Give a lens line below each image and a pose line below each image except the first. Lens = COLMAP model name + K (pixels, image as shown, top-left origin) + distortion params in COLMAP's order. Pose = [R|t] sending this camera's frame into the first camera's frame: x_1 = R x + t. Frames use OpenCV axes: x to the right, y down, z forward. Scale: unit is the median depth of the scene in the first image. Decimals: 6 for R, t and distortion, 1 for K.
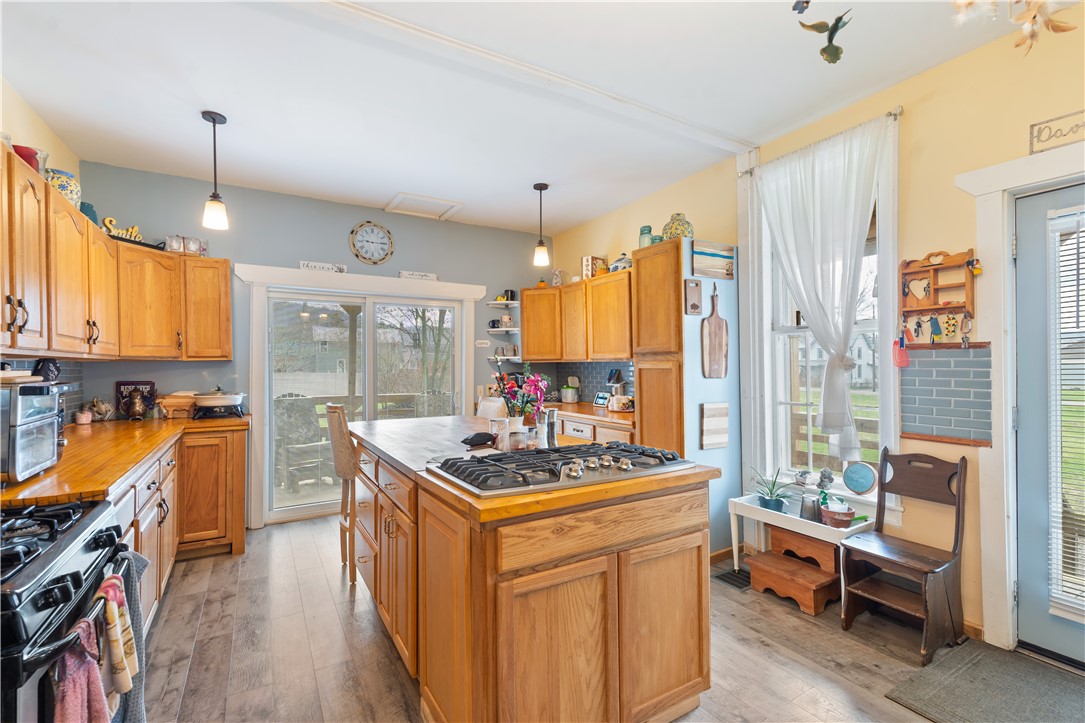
lens RADIAL K [[494.9, 0, 519.8], [0, 494.9, 364.8], [0, 0, 1]] dist [-0.000854, -0.000034]
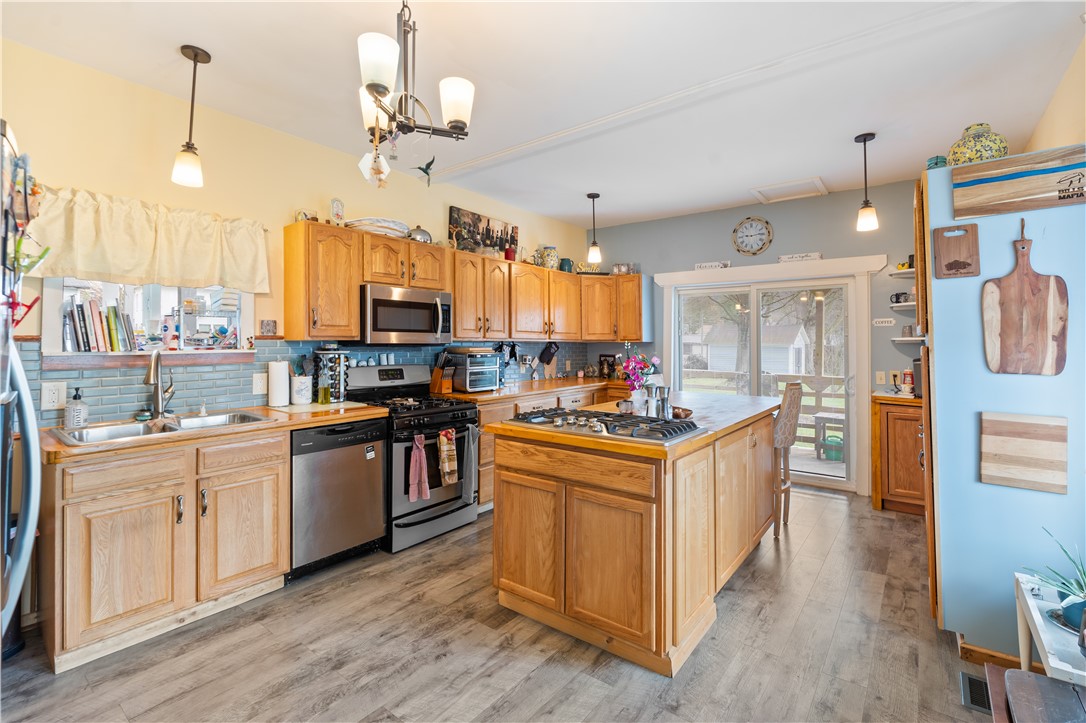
lens RADIAL K [[495.4, 0, 547.2], [0, 495.4, 337.3], [0, 0, 1]] dist [-0.000854, -0.000034]
pose [[0.361666, -0.006073, -0.932288, 0.761274], [-0.004059, 0.999959, -0.008089, -0.011734], [0.932299, 0.006709, 0.361626, 0.229979]]
